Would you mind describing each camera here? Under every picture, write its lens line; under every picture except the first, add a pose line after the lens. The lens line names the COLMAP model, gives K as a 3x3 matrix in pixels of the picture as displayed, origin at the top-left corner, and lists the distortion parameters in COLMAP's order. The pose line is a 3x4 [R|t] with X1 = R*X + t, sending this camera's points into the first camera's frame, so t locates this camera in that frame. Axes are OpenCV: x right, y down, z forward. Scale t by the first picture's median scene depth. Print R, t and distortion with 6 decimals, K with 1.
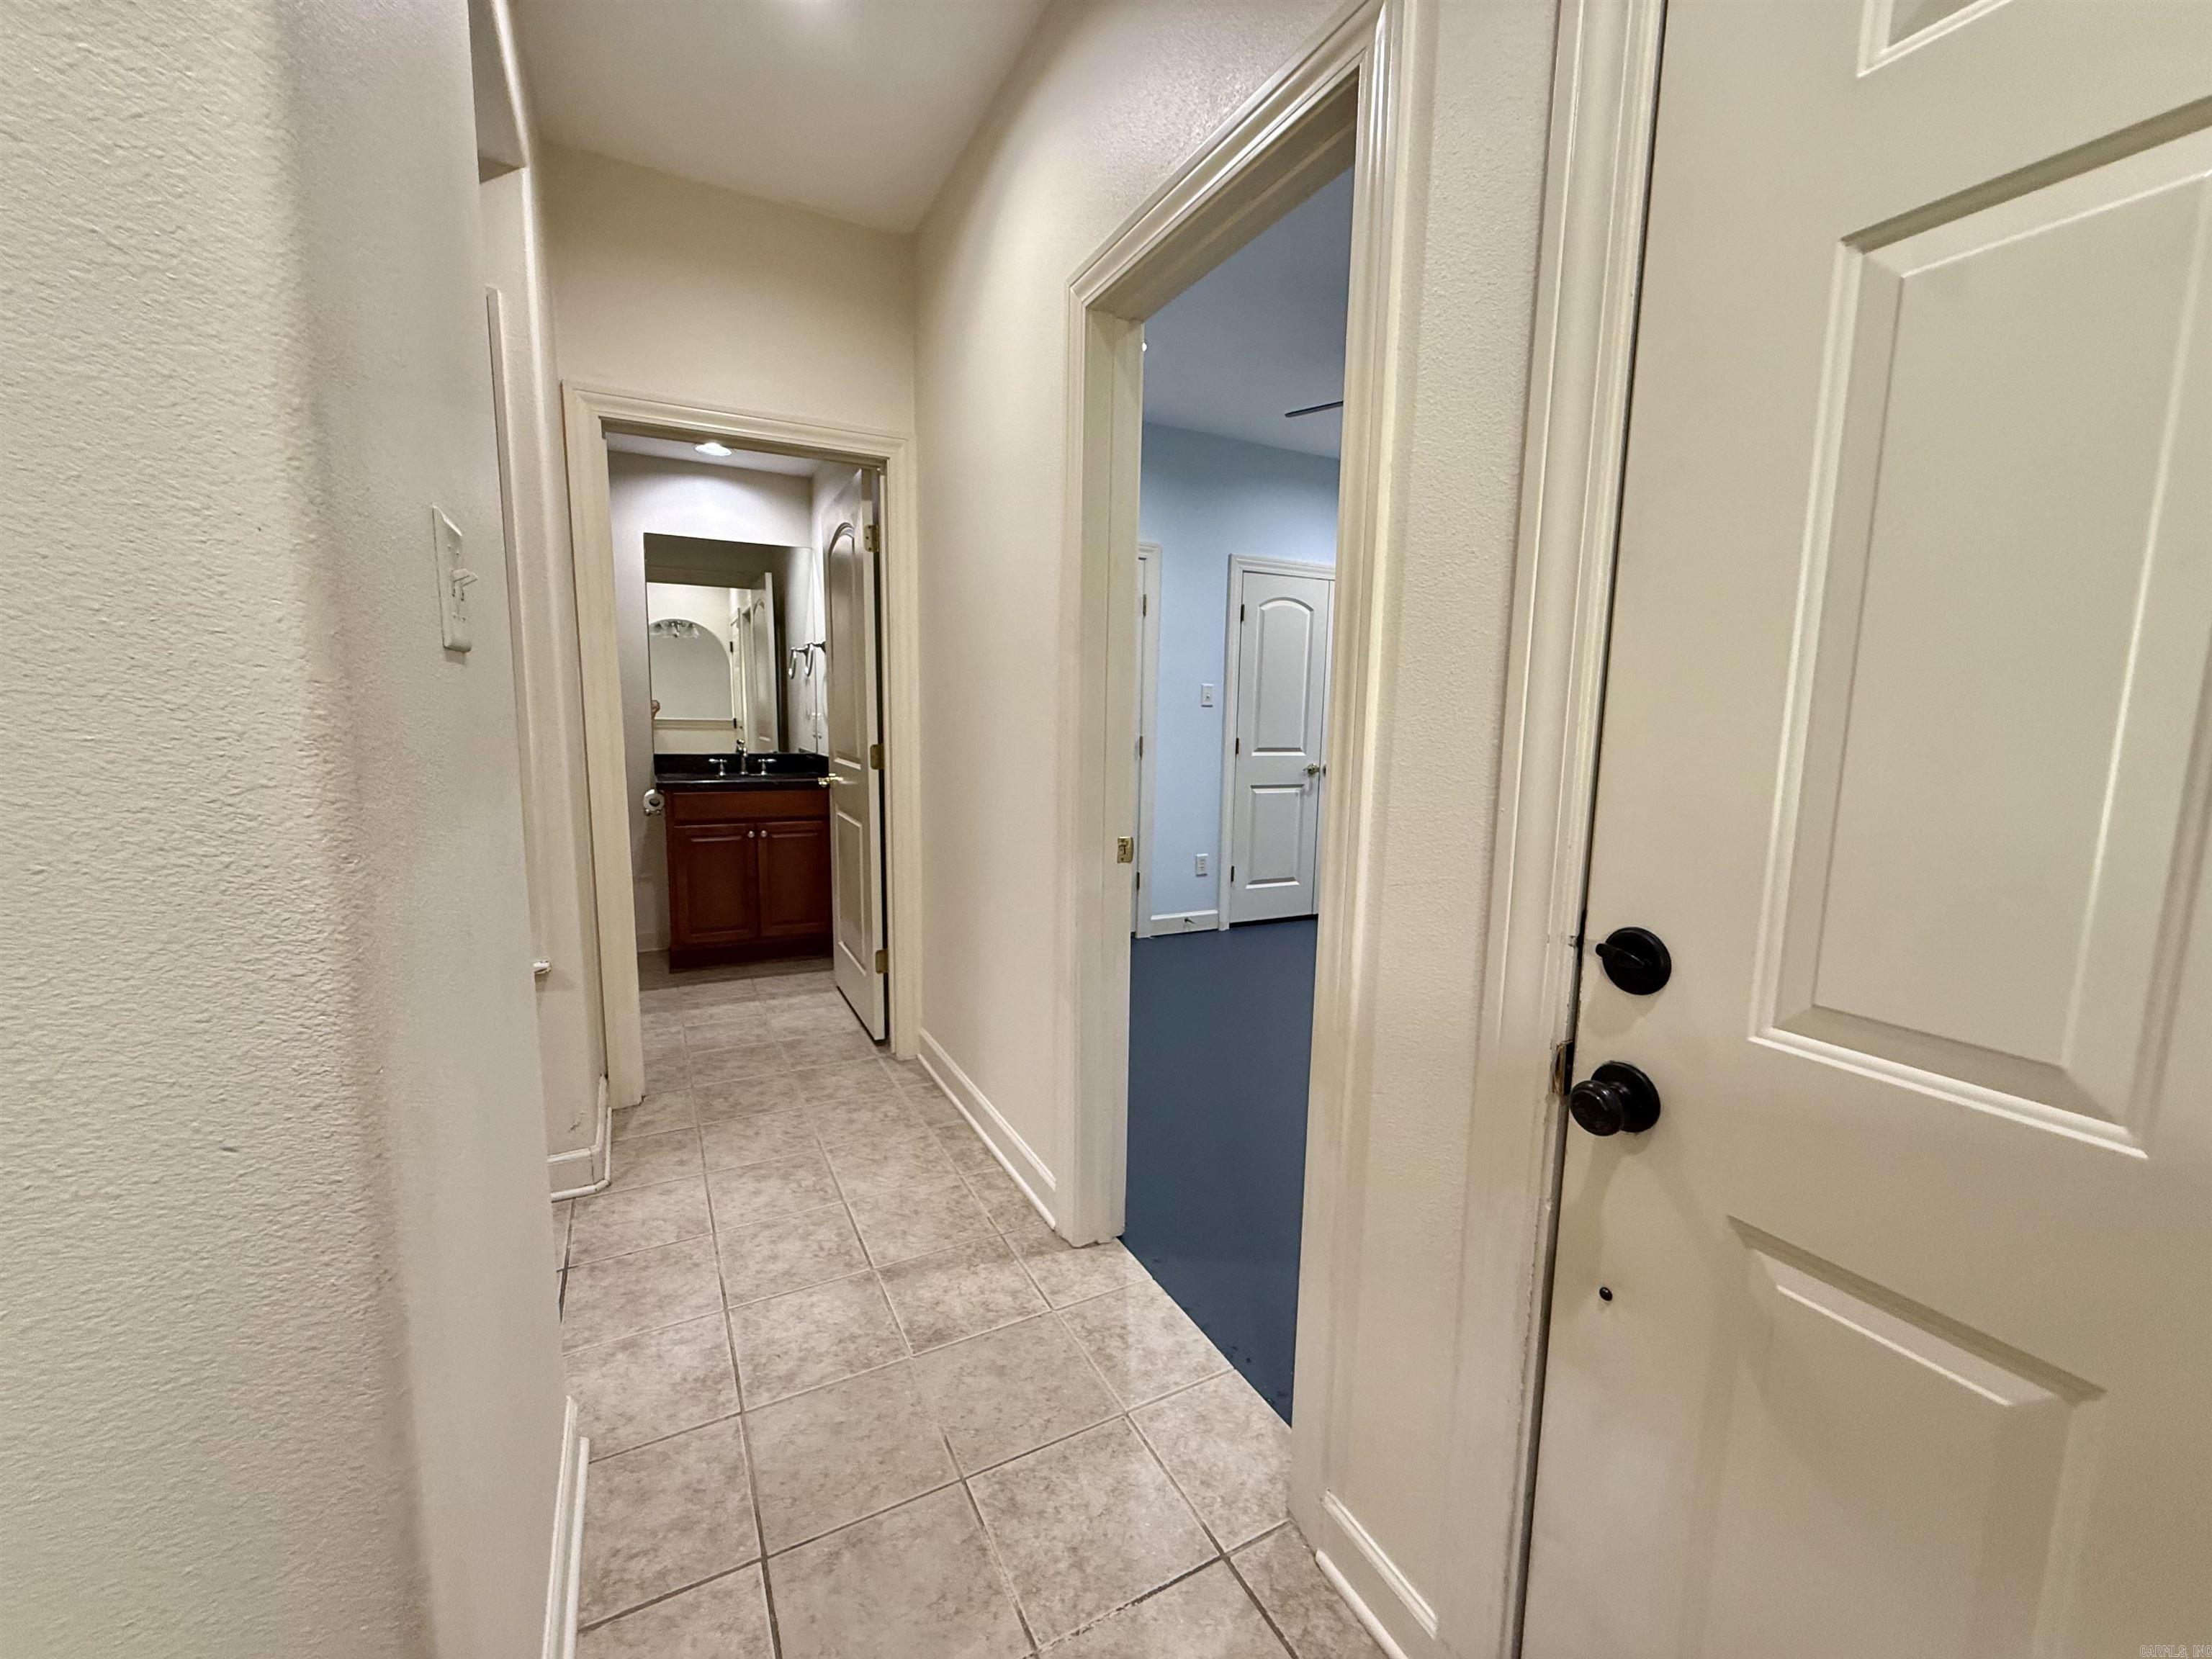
lens RADIAL K [[884.3, 0, 1098.8], [0, 884.3, 826.8], [0, 0, 1]] dist [0.001780, -0.000790]
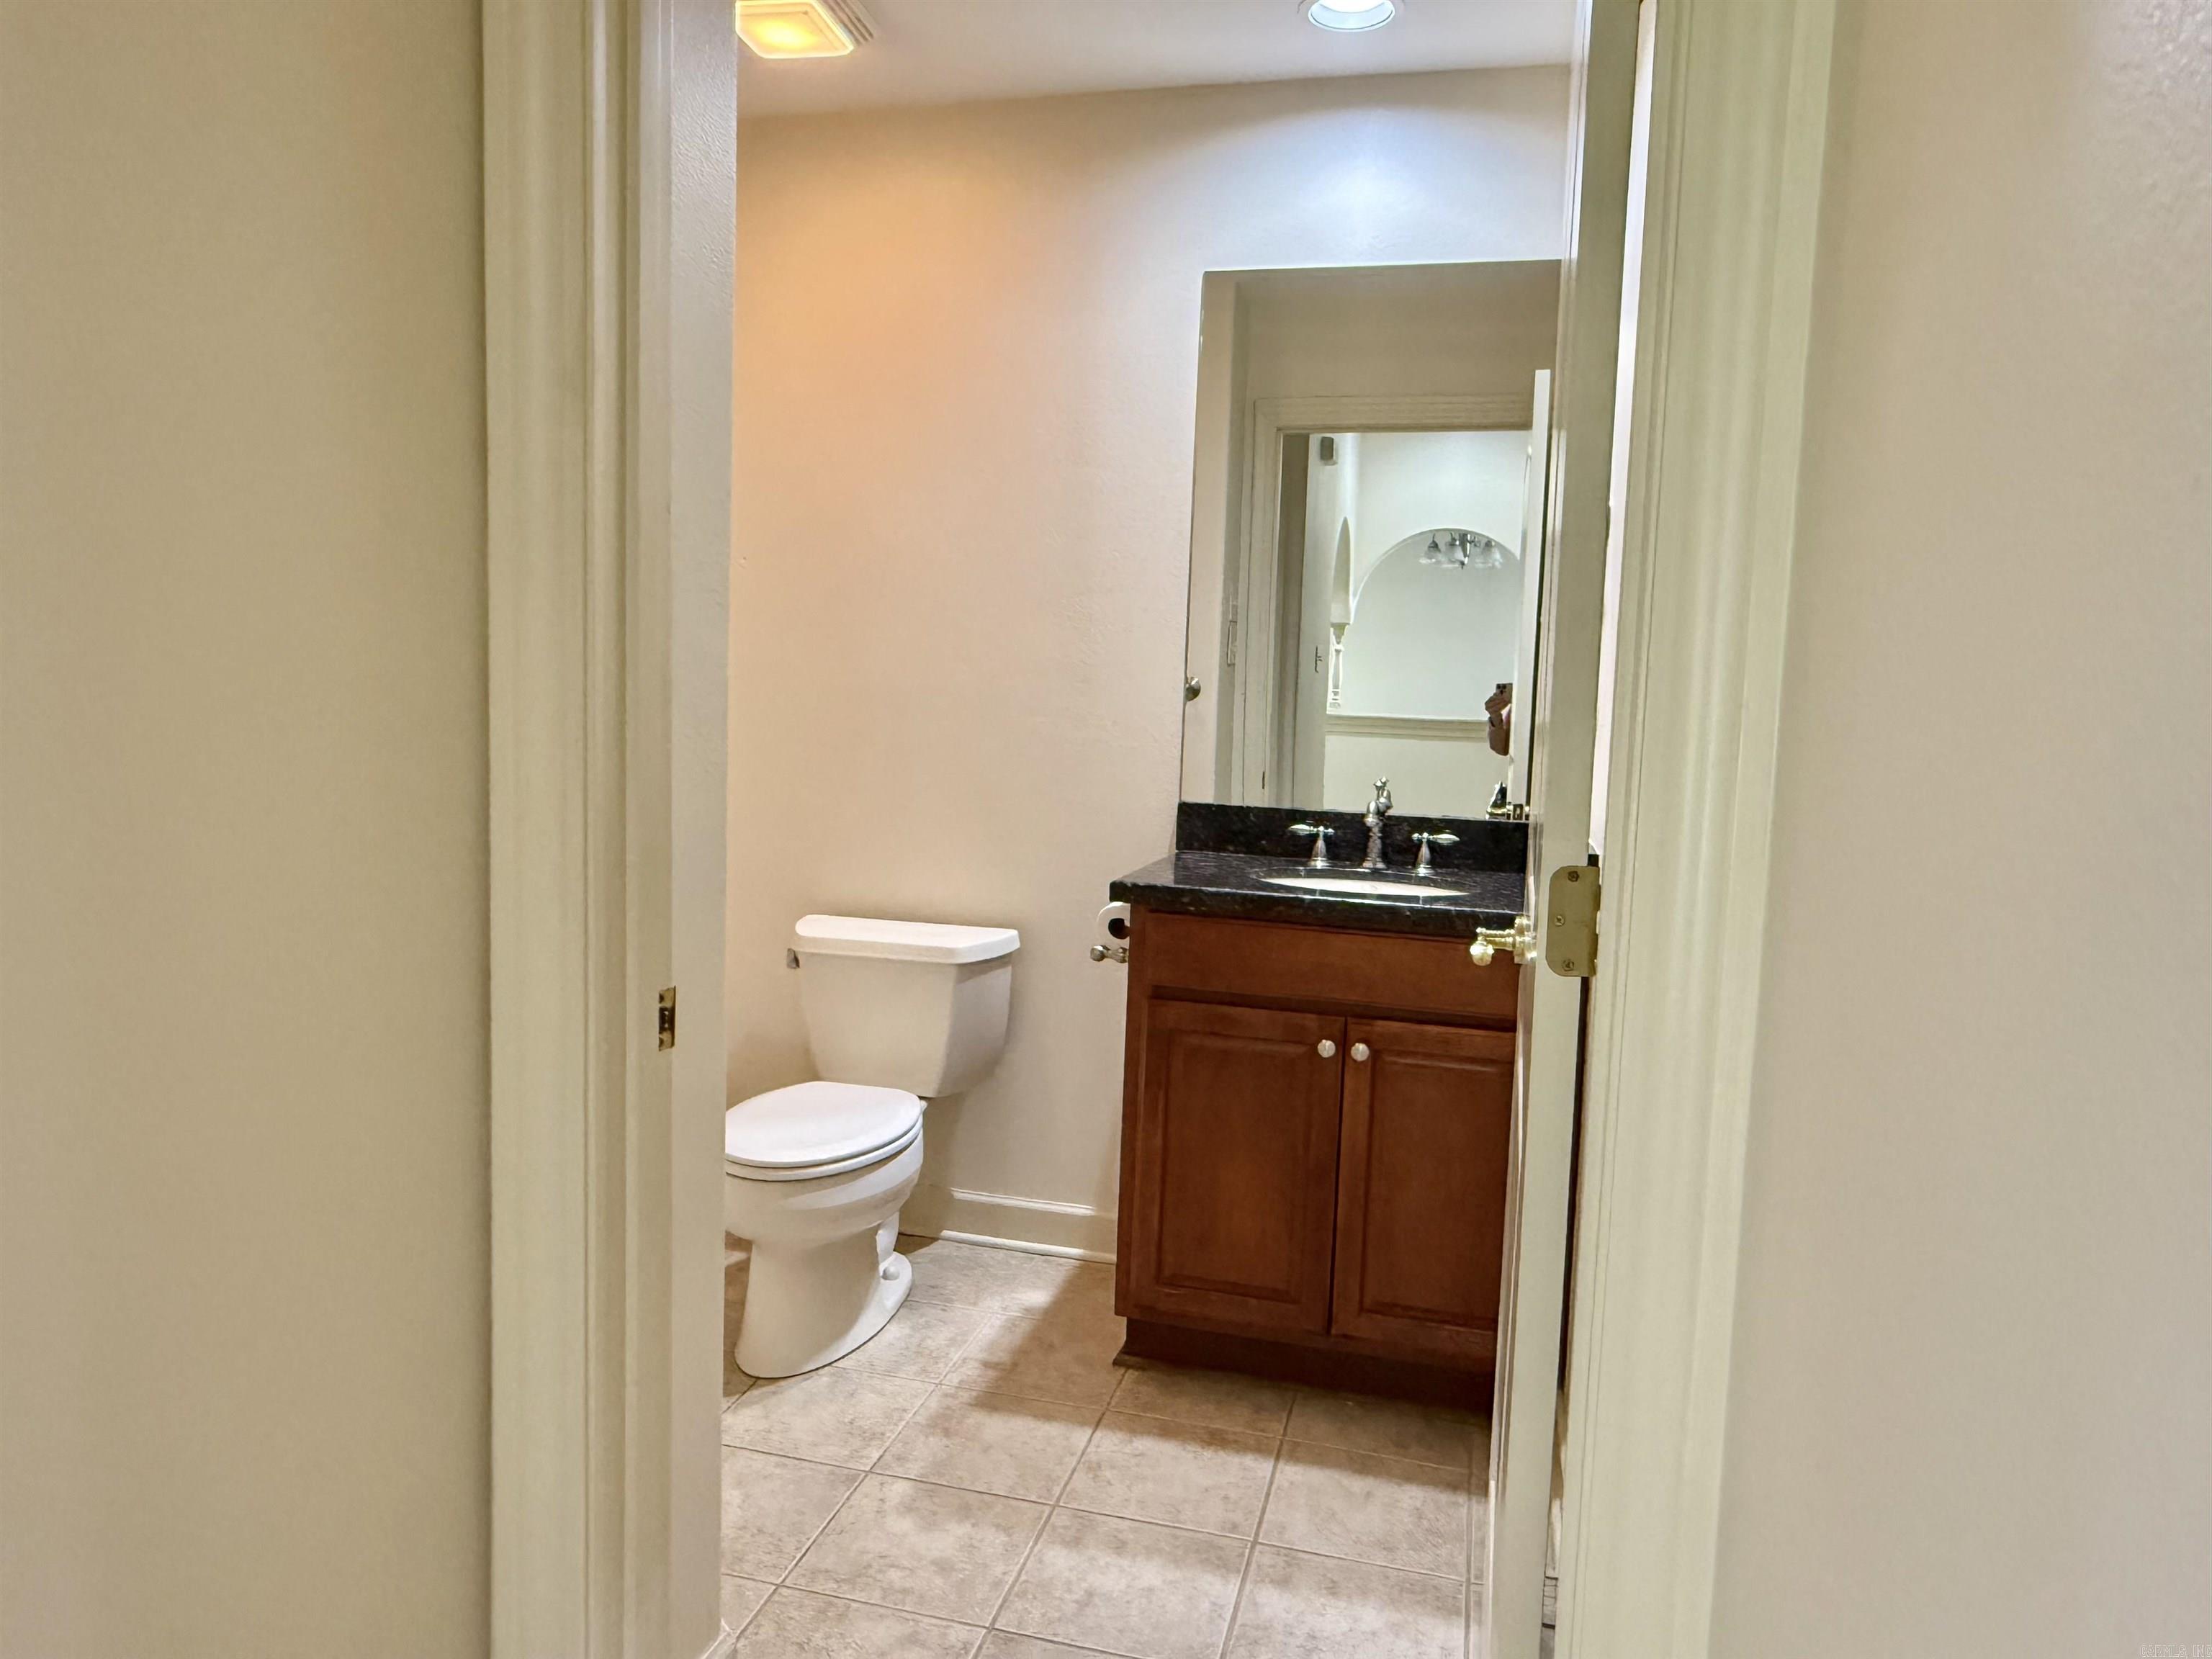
lens RADIAL K [[1497.0, 0, 1103.5], [0, 1497.0, 824.1], [0, 0, 1]] dist [-0.001979, 0.000130]
pose [[0.747485, 0.077941, -0.659691, -0.069611], [-0.112365, 0.993617, -0.009925, -0.064049], [0.654707, 0.081545, 0.751471, 0.474560]]
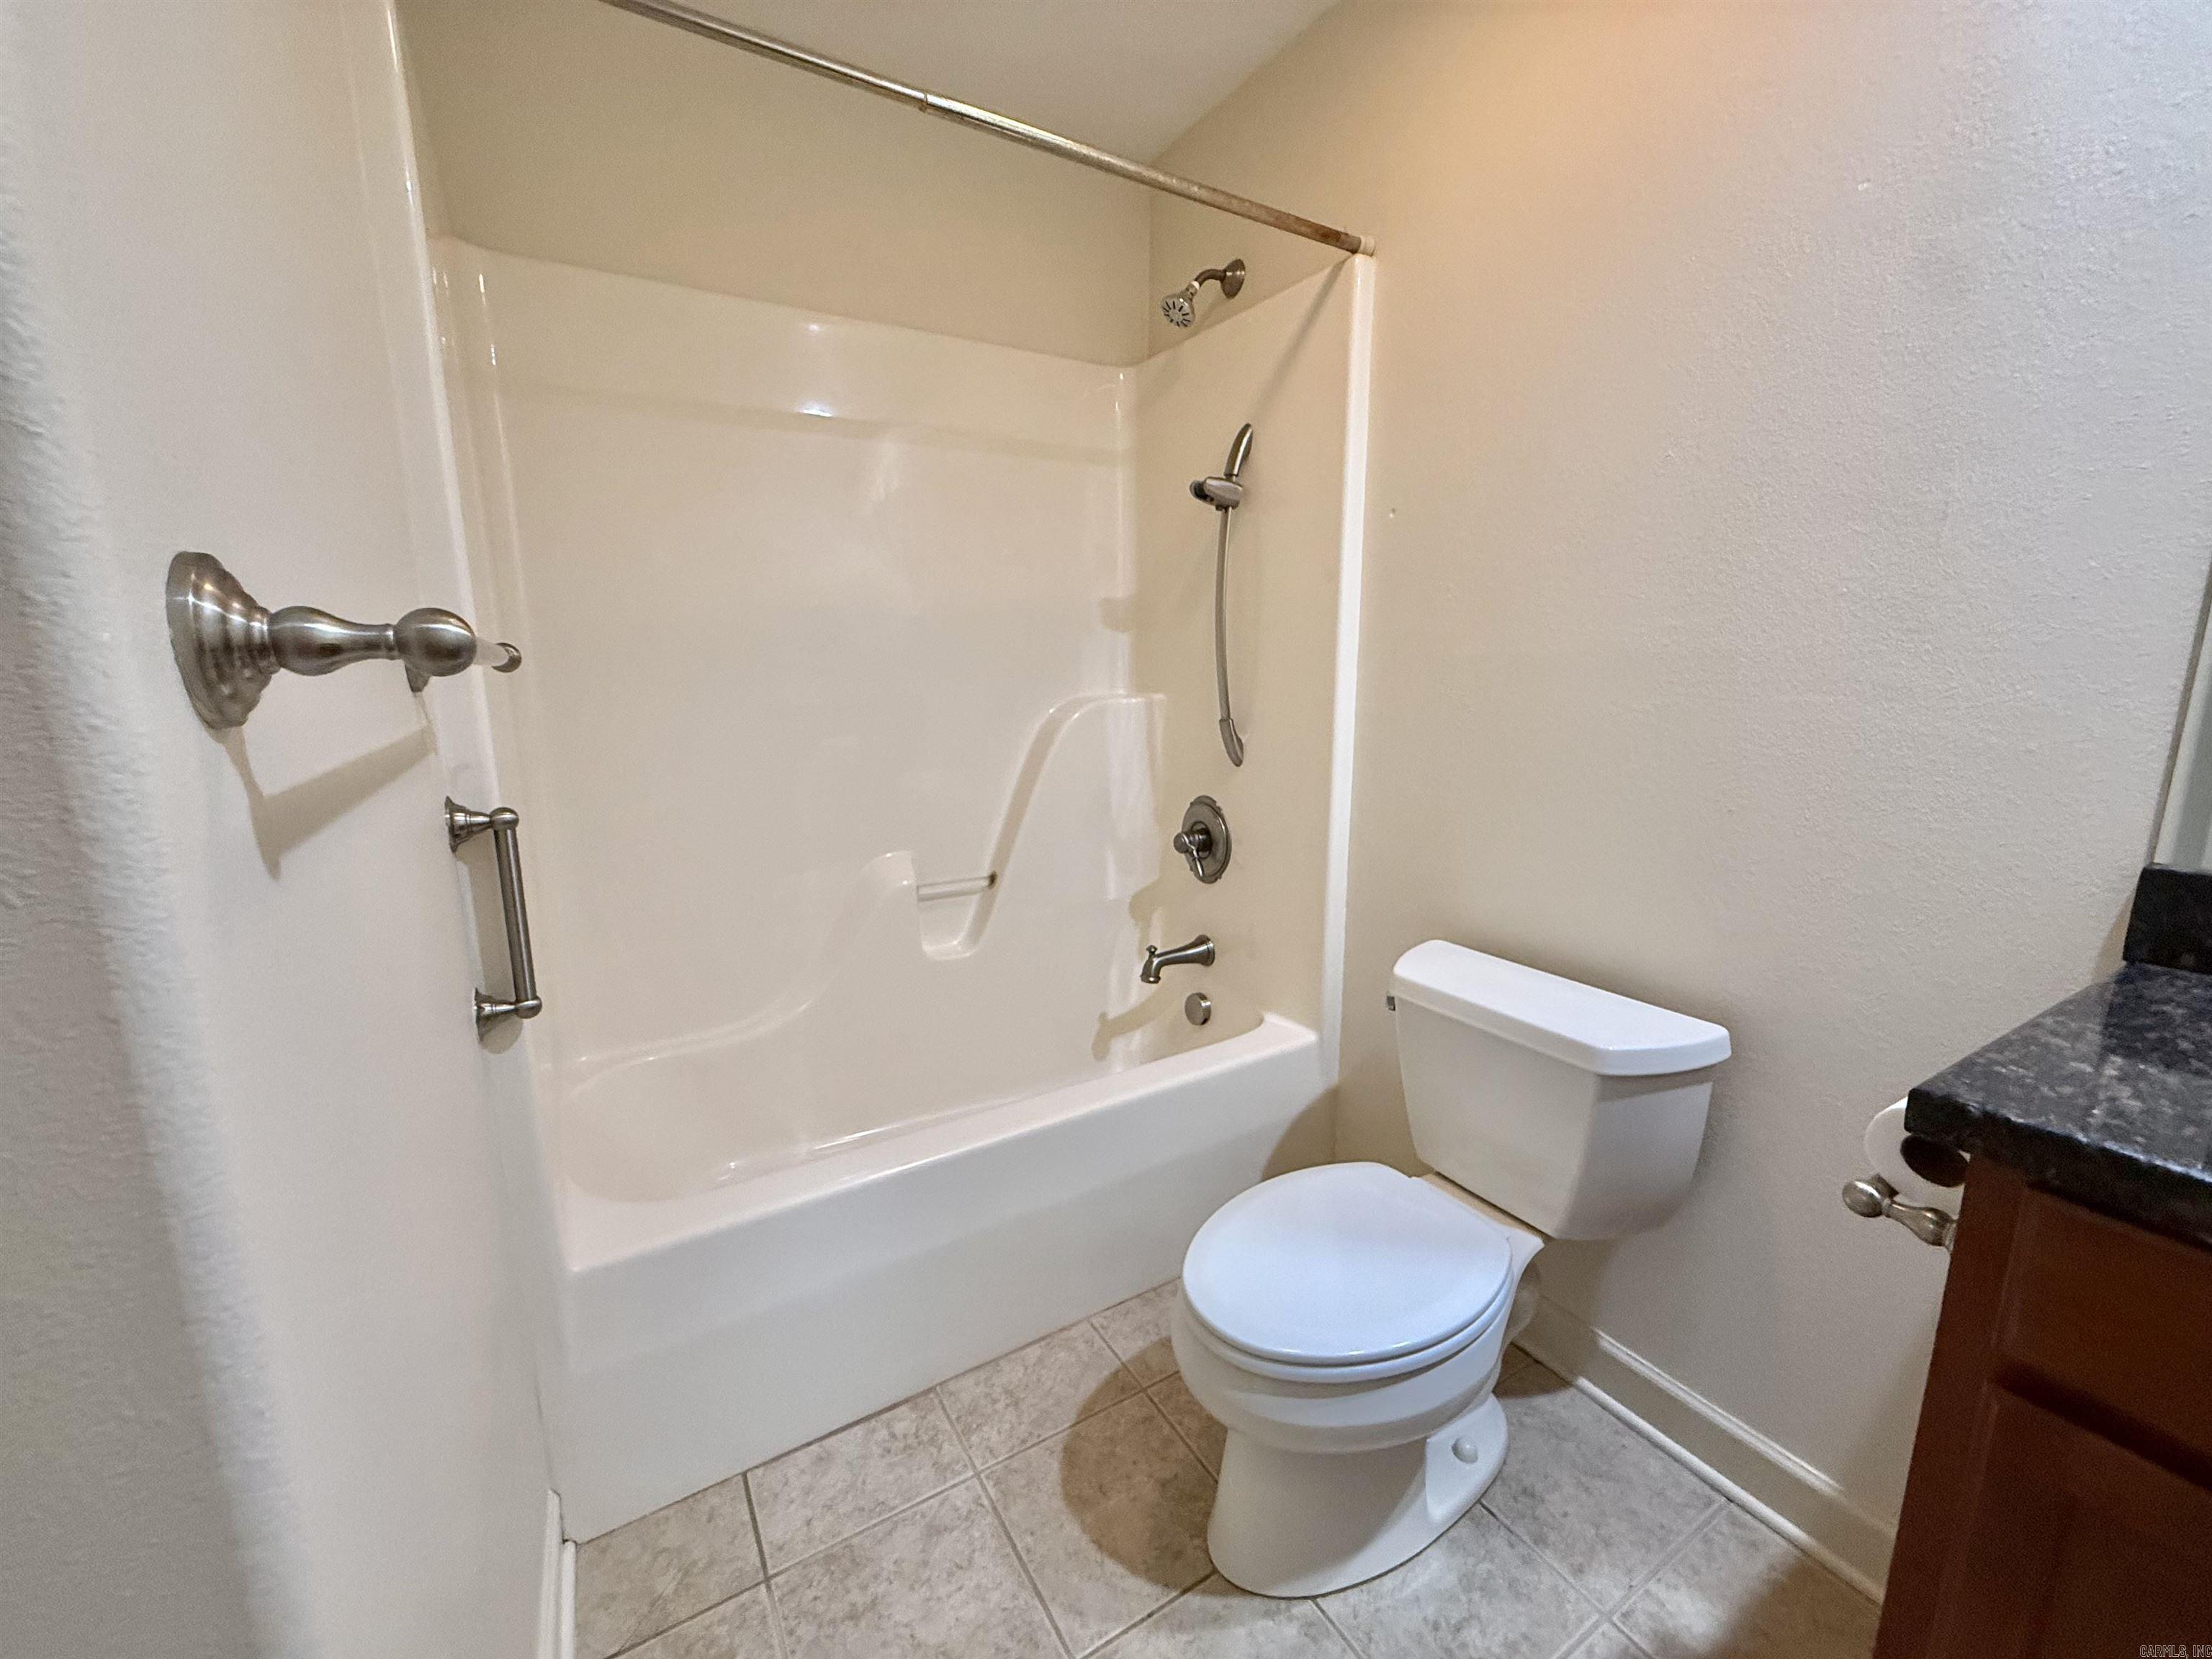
lens RADIAL K [[884.3, 0, 1091.5], [0, 884.3, 832.9], [0, 0, 1]] dist [0.001780, -0.000790]
pose [[0.063179, 0.172848, -0.982920, -0.334085], [-0.123058, 0.978721, 0.164200, -0.098282], [0.990386, 0.110583, 0.083105, 0.778166]]
